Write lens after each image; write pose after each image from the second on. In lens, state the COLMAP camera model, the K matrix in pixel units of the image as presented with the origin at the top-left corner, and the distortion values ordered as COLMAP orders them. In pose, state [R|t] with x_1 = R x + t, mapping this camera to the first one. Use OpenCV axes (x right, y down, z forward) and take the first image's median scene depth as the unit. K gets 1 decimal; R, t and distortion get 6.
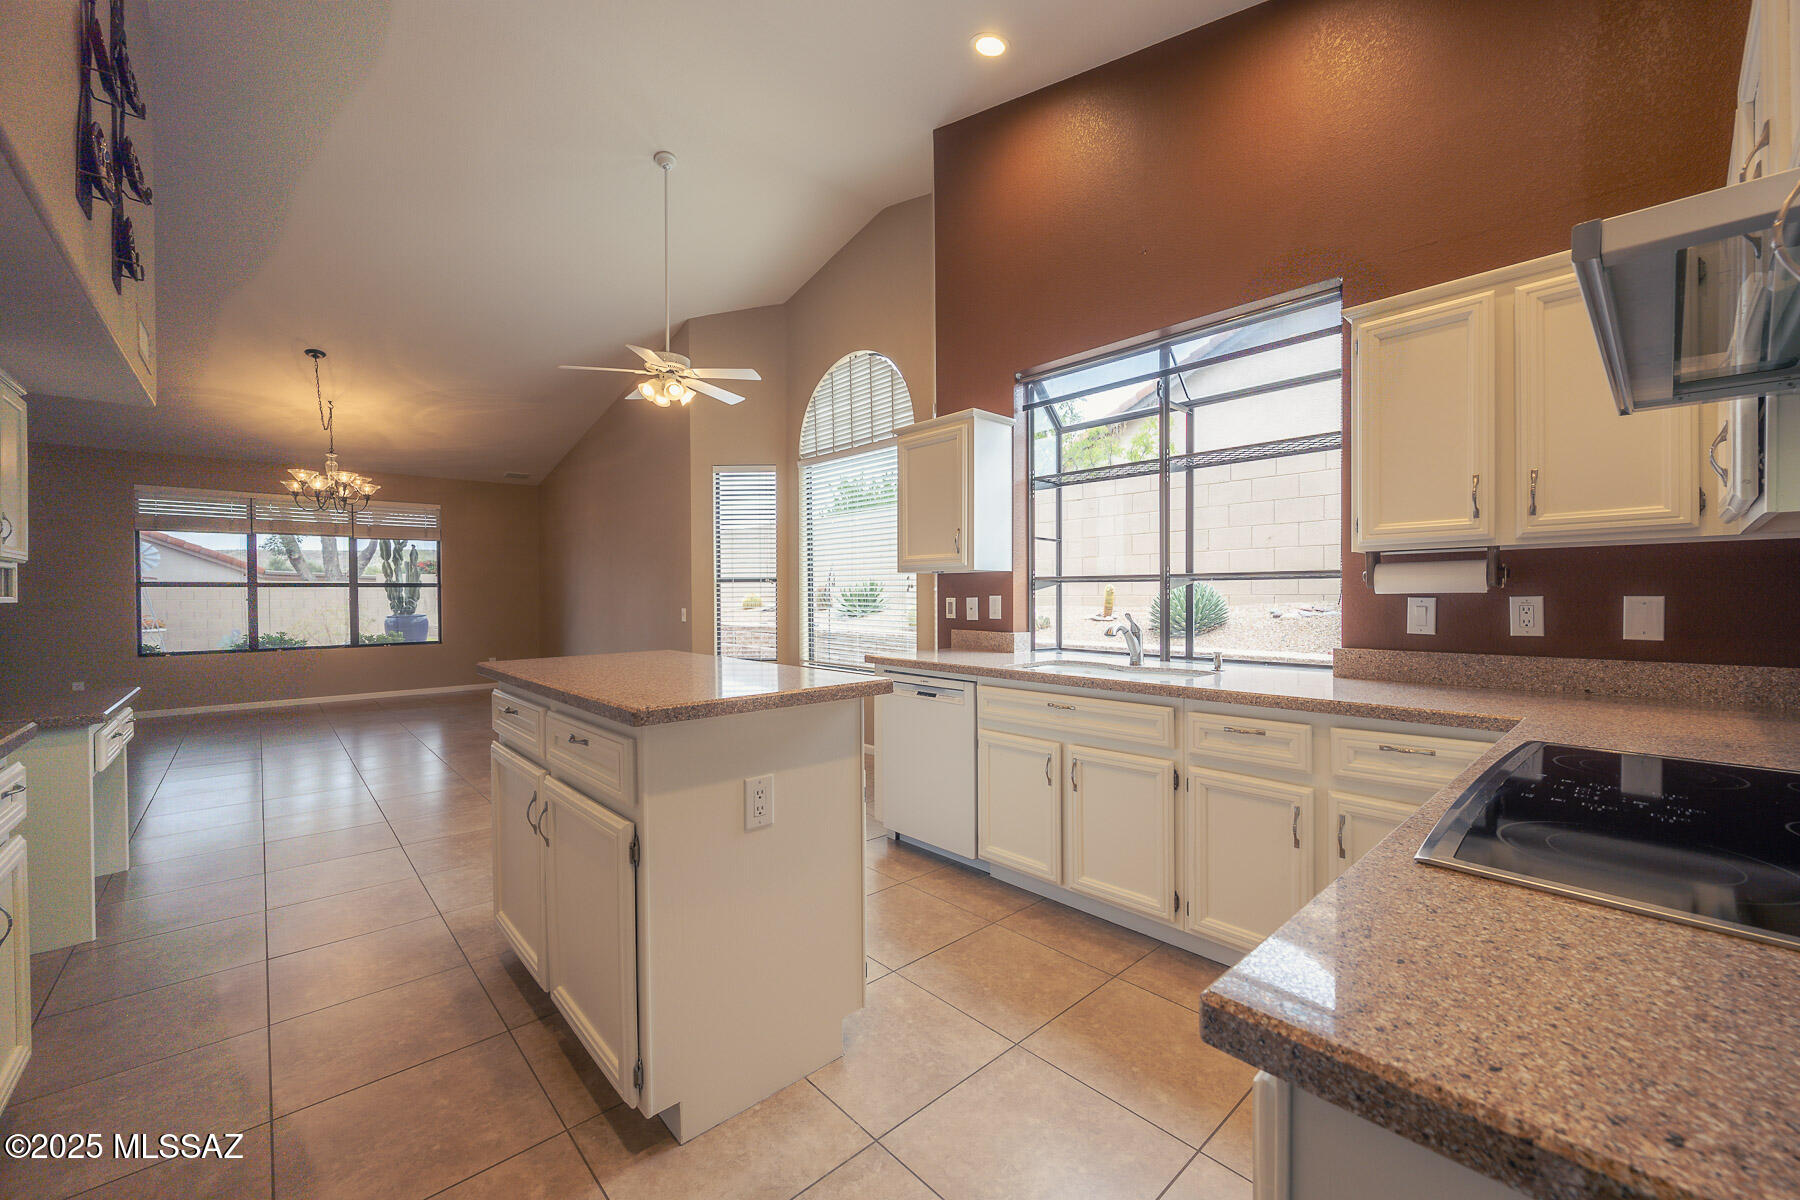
lens RADIAL K [[710.8, 0, 904.5], [0, 710.8, 605.4], [0, 0, 1]] dist [-0.002696, -0.000700]
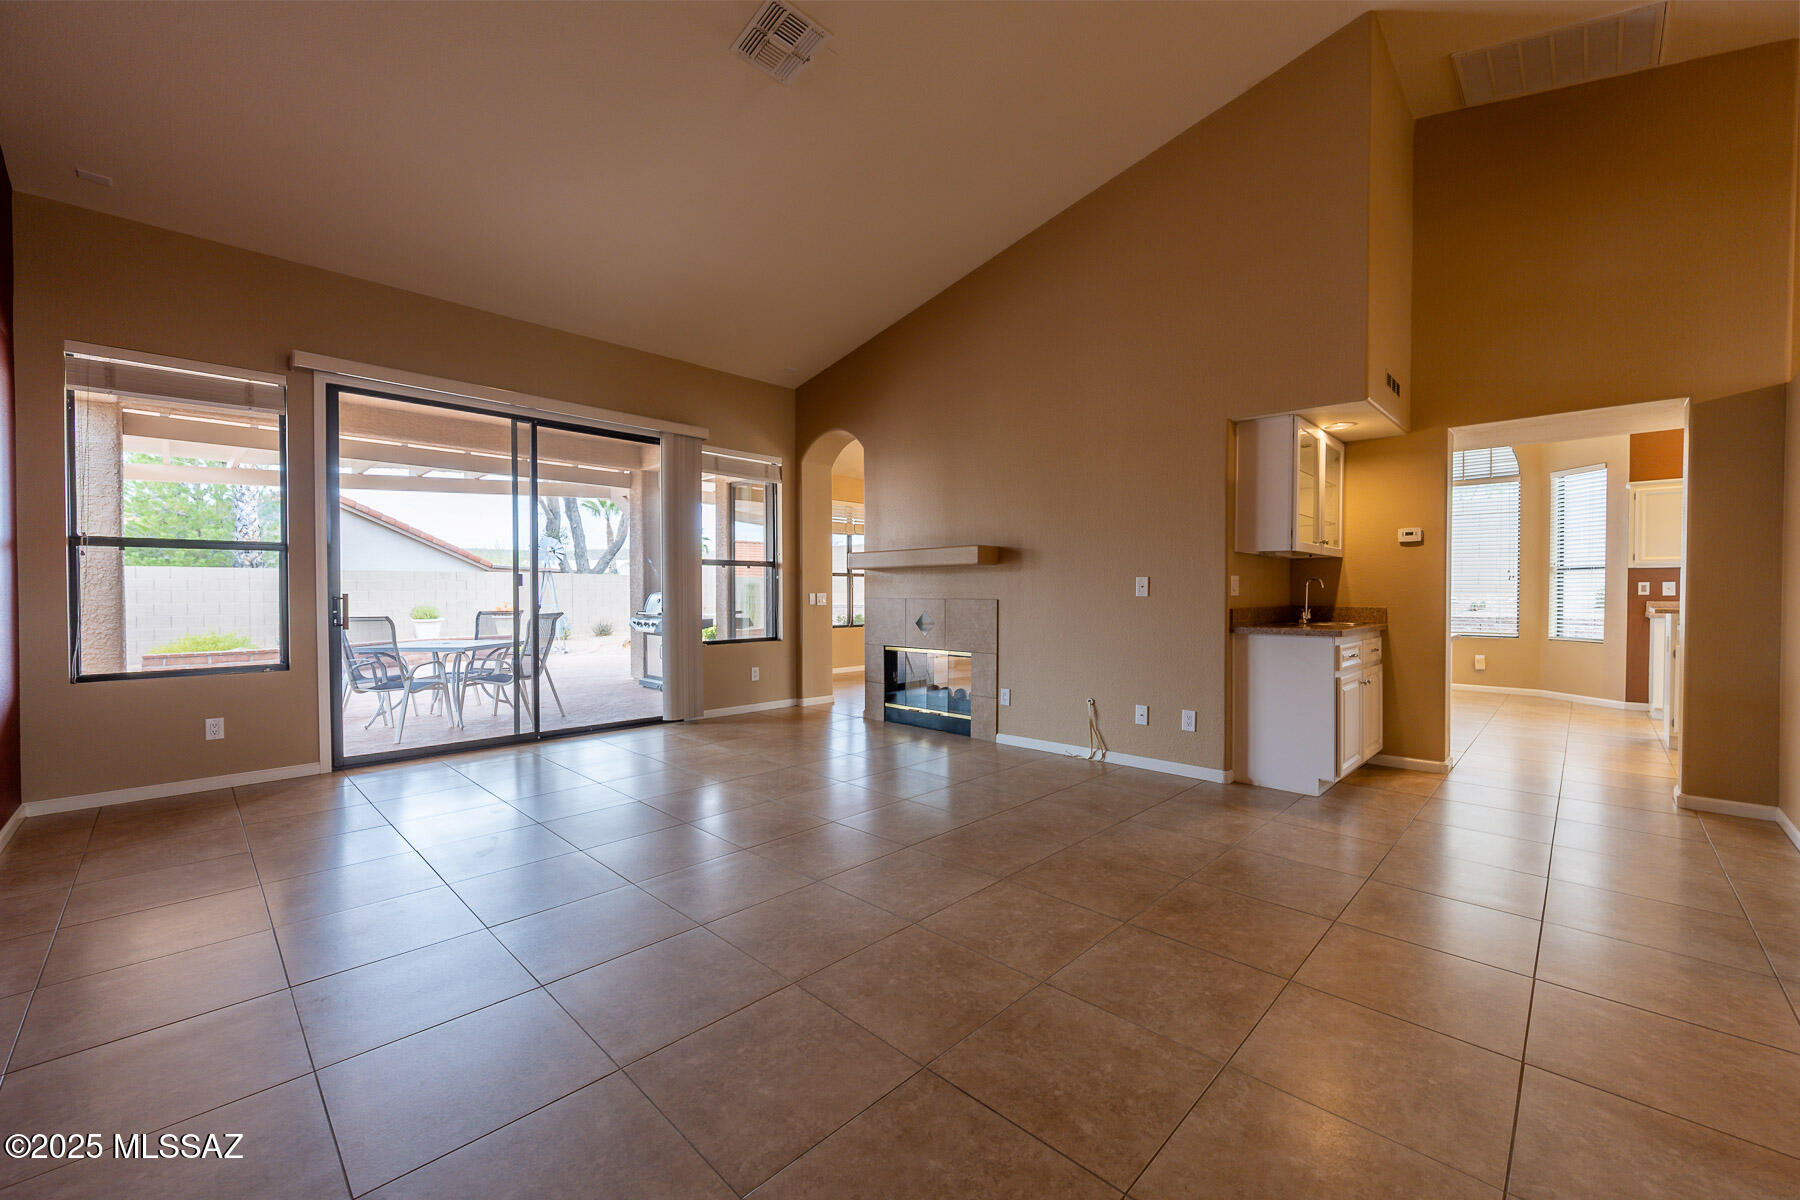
lens RADIAL K [[710.8, 0, 895.4], [0, 710.8, 601.2], [0, 0, 1]] dist [-0.002696, -0.000700]
pose [[0.998584, 0.003017, 0.053109, -1.794465], [-0.002719, 0.999980, -0.005679, 0.048105], [-0.053125, 0.005527, 0.998573, -0.576605]]
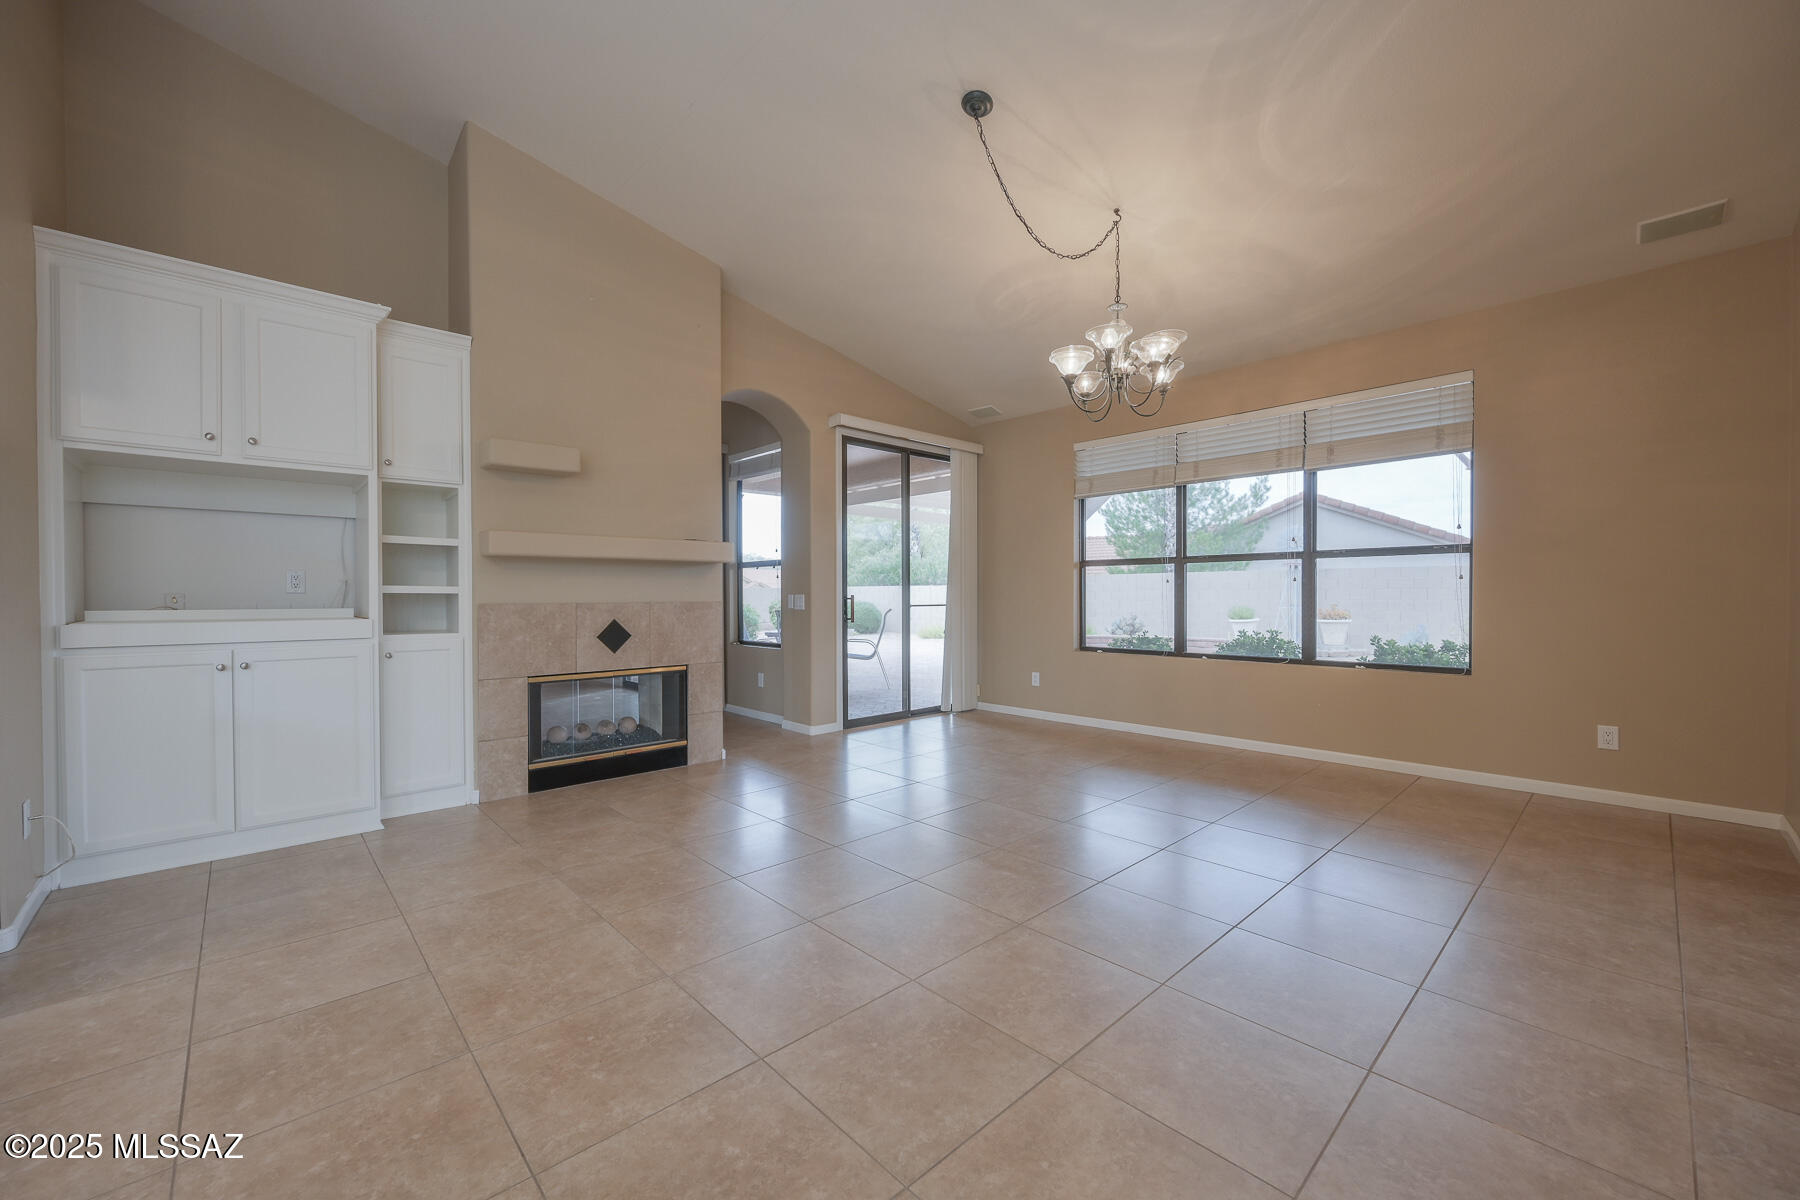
lens RADIAL K [[710.8, 0, 895.4], [0, 710.8, 606.5], [0, 0, 1]] dist [-0.002696, -0.000700]
pose [[0.010391, 0.018716, -0.999771, -0.444223], [-0.010681, 0.999770, 0.018605, 0.012845], [0.999889, 0.010485, 0.010589, 1.406480]]
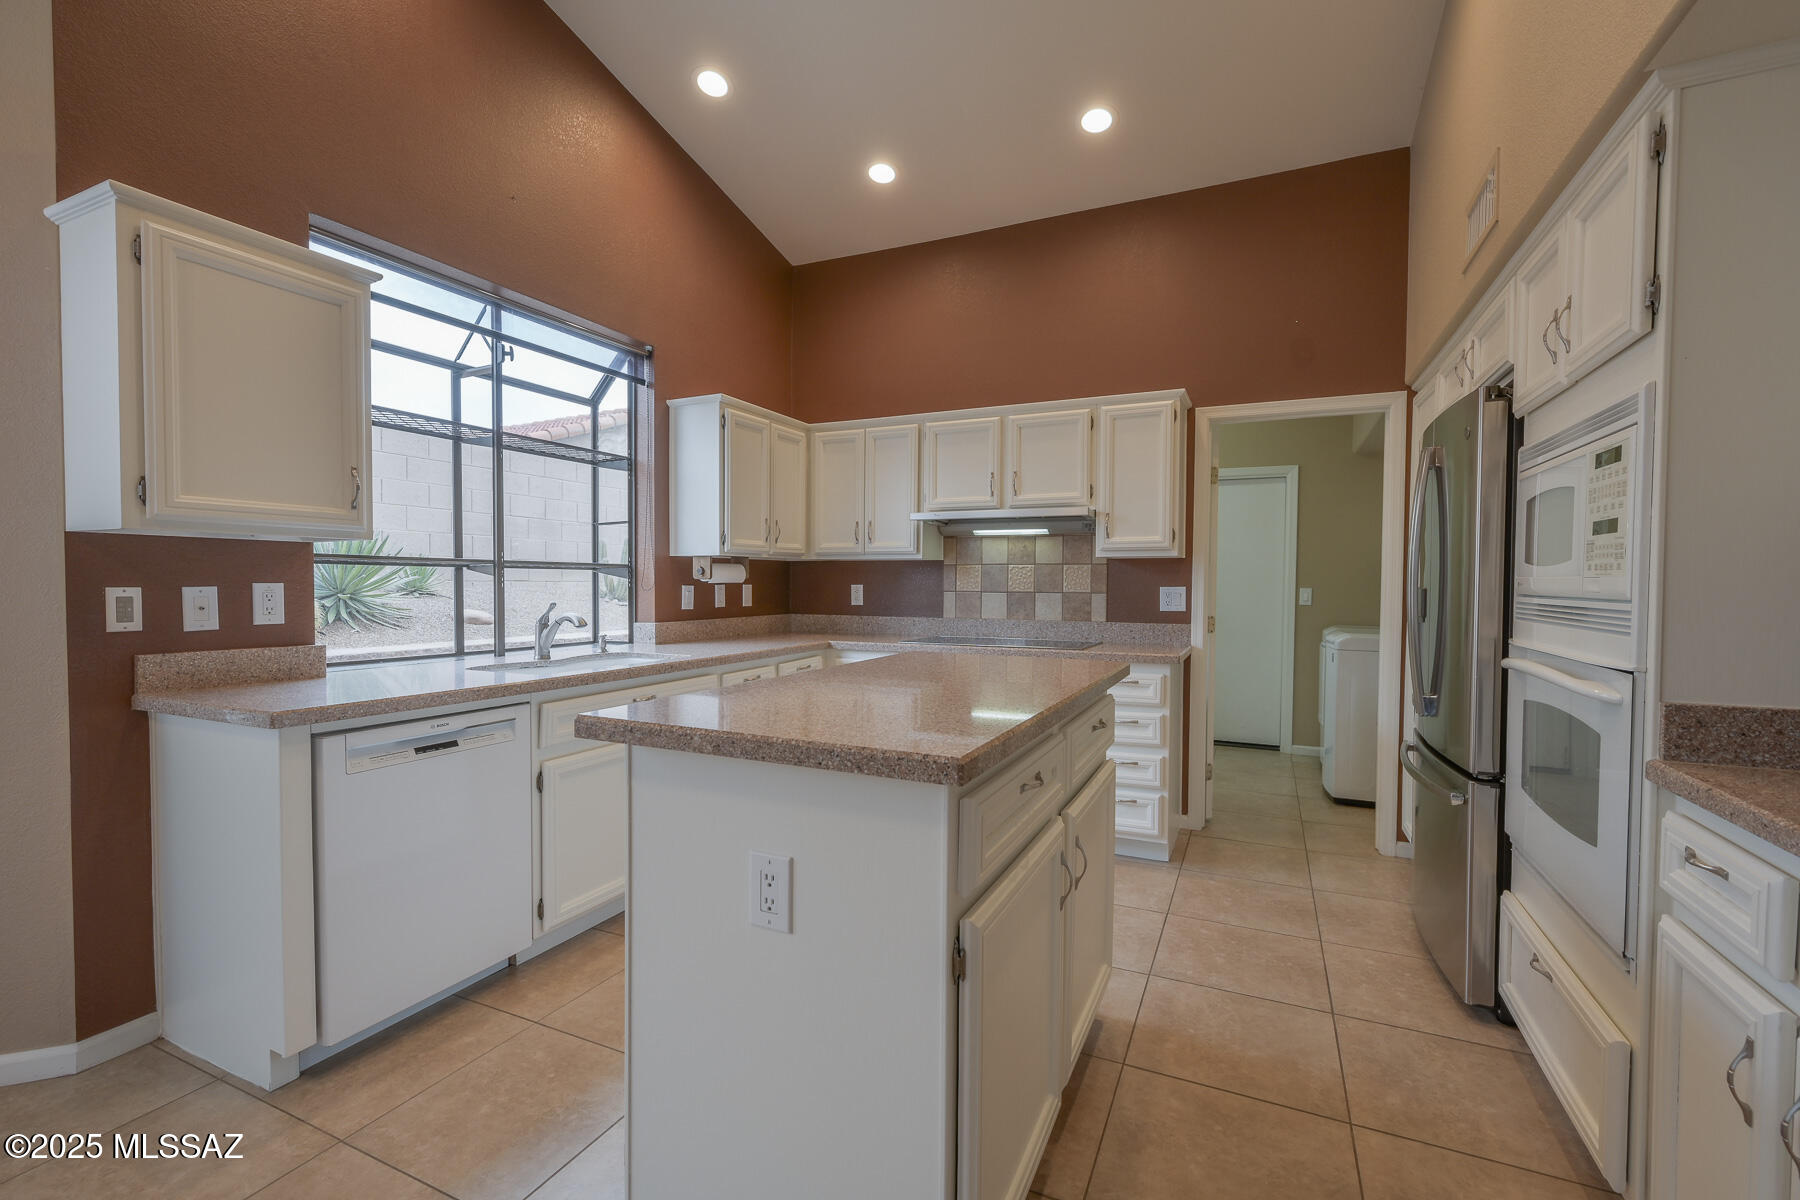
lens RADIAL K [[774.9, 0, 899.6], [0, 774.9, 604.7], [0, 0, 1]] dist [0.002198, -0.000192]
pose [[-0.379192, -0.024700, 0.924988, -0.596780], [0.011221, 0.999447, 0.031288, -0.009701], [-0.925250, 0.022244, -0.378705, 0.727466]]
